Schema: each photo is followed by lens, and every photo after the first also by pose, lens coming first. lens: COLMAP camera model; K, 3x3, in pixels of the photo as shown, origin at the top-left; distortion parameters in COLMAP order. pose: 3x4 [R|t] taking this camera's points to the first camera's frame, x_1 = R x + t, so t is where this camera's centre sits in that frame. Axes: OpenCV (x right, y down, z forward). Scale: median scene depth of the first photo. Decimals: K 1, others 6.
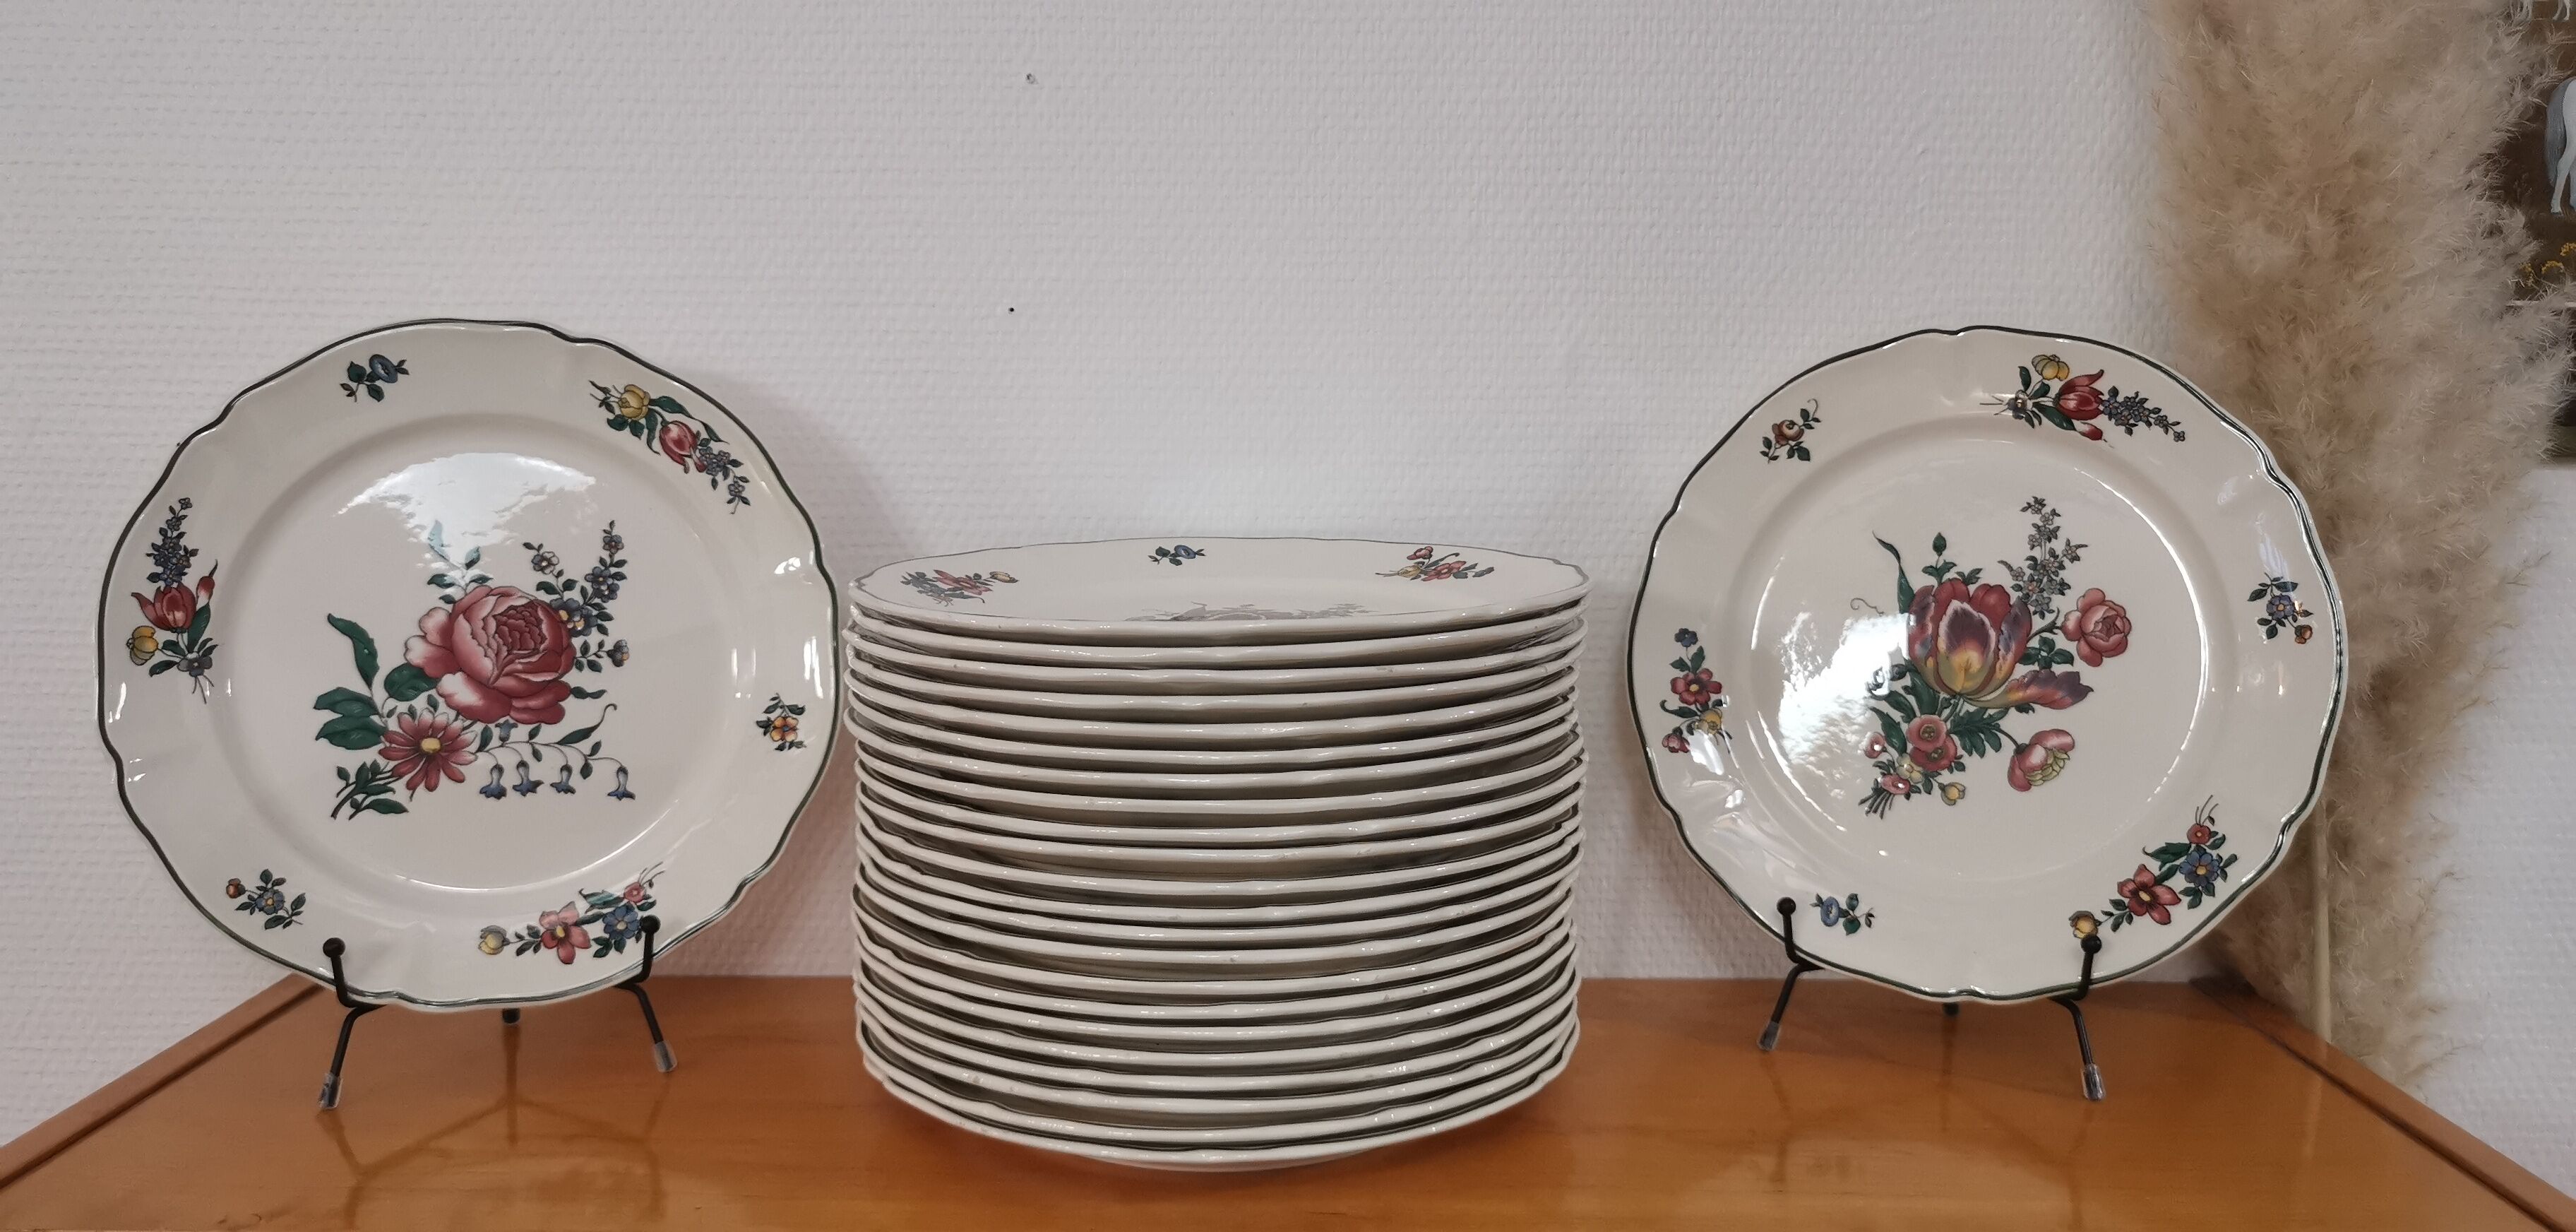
lens RADIAL K [[2015.8, 0, 1288.0], [0, 2015.8, 616.0], [0, 0, 1]] dist [0.057070, -0.070365]
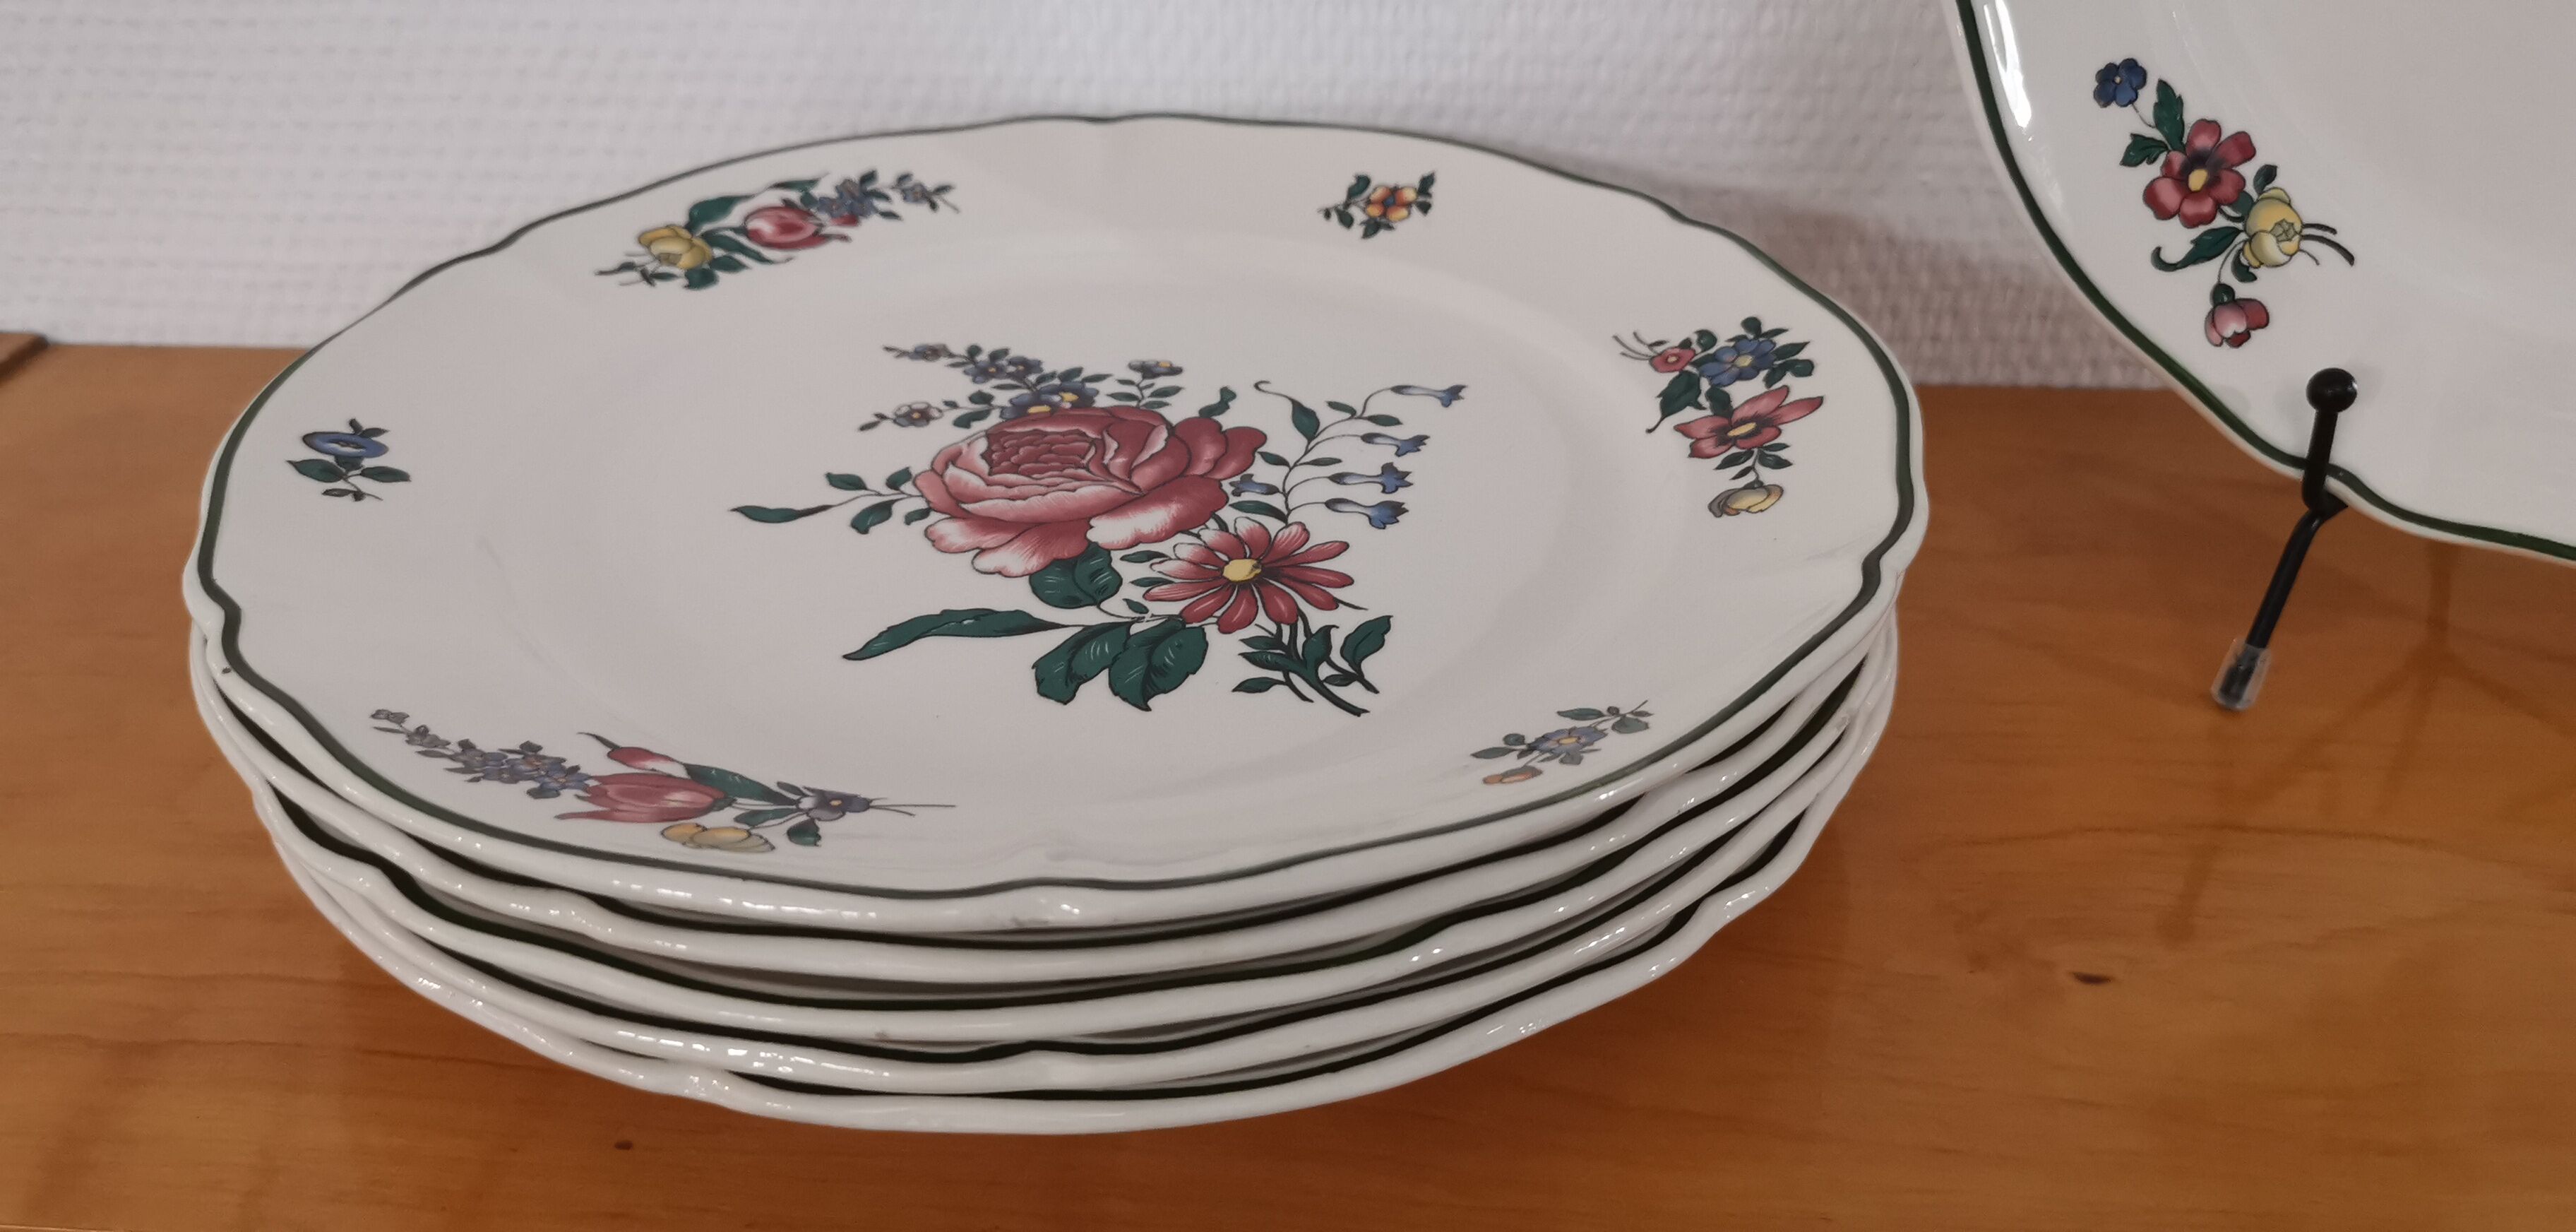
lens RADIAL K [[2042.9, 0, 1289.4], [0, 2042.9, 604.5], [0, 0, 1]] dist [0.037678, -0.078962]
pose [[0.257180, -0.751224, 0.607882, -0.660175], [0.966268, 0.208743, -0.150839, 0.133317], [-0.013577, 0.626170, 0.779568, 0.673692]]
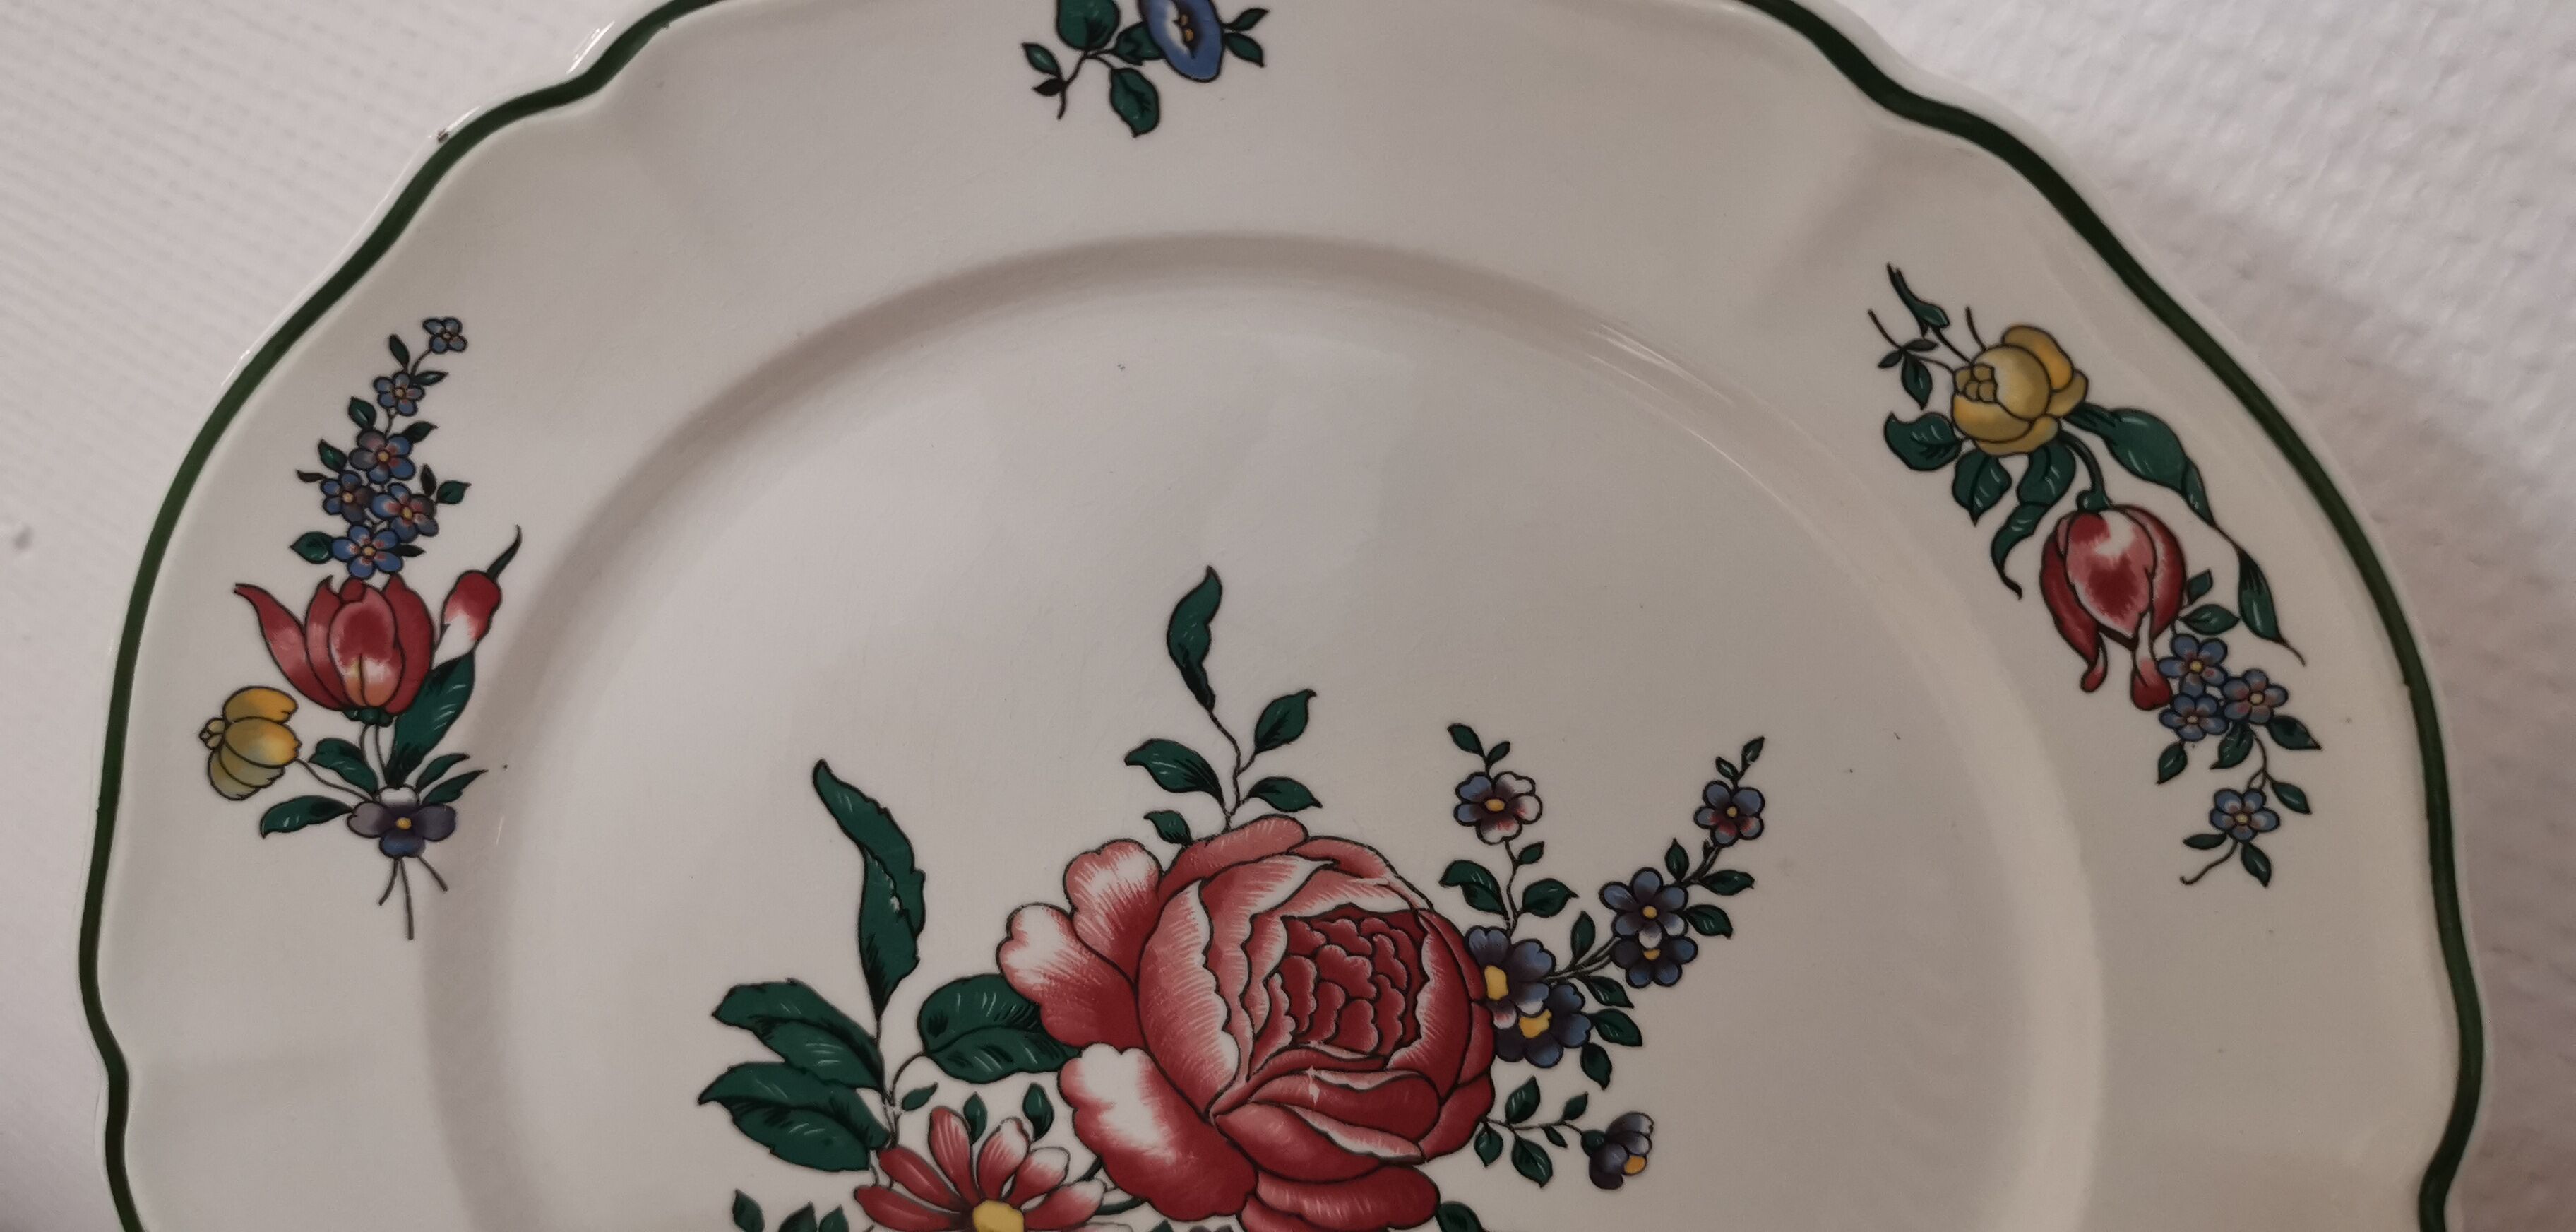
lens RADIAL K [[2042.9, 0, 1289.4], [0, 2042.9, 604.5], [0, 0, 1]] dist [0.037678, -0.078962]
pose [[0.864317, 0.400031, -0.304846, -0.316742], [-0.283678, 0.888251, 0.361298, -0.150324], [0.415311, -0.225798, 0.881211, 0.741987]]
